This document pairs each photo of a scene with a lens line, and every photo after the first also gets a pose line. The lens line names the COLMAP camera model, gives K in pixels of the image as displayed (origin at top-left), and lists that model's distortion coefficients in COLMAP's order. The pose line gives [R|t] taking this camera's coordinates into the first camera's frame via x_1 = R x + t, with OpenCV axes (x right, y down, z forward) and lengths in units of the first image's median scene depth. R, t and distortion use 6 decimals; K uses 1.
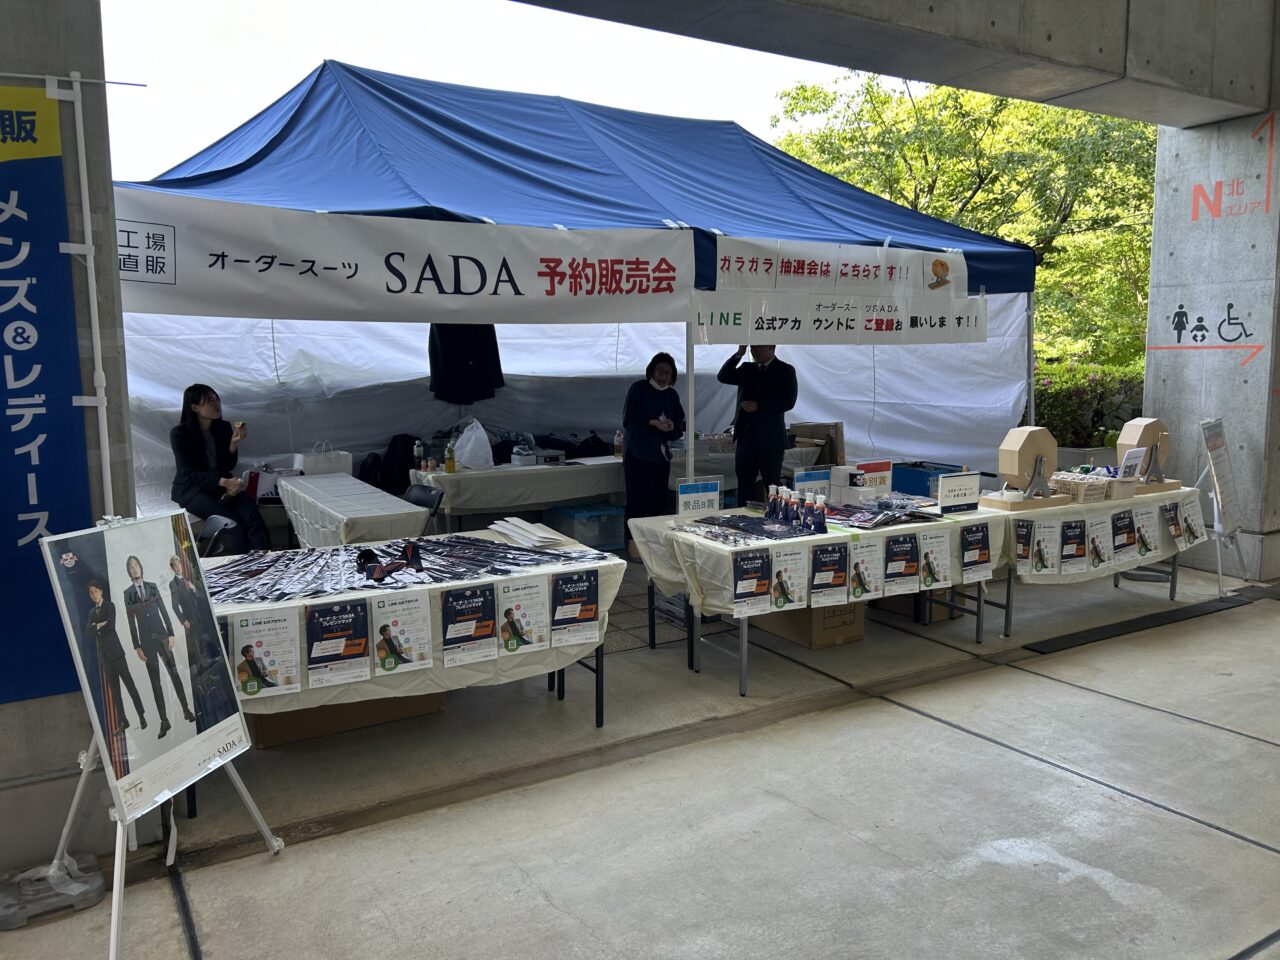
lens RADIAL K [[962.7, 0, 638.6], [0, 962.7, 479.4], [0, 0, 1]] dist [0.013314, -0.003792]
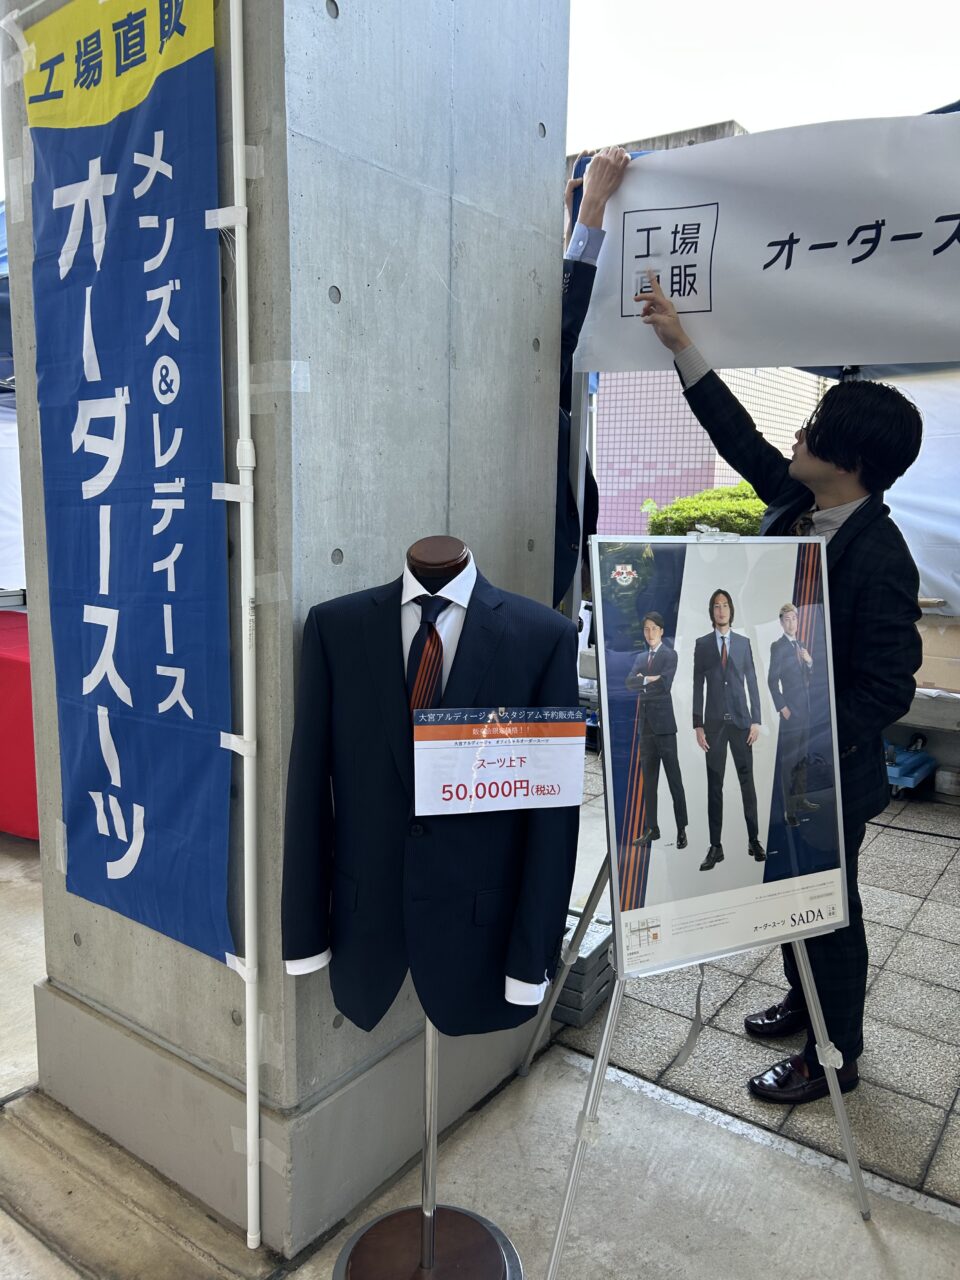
lens RADIAL K [[962.7, 0, 477.1], [0, 962.7, 641.3], [0, 0, 1]] dist [0.013314, -0.003792]
pose [[0.377095, 0.156740, -0.912815, 0.021088], [-0.135318, 0.984324, 0.113117, -0.080304], [0.916236, 0.080865, 0.392393, 0.940345]]
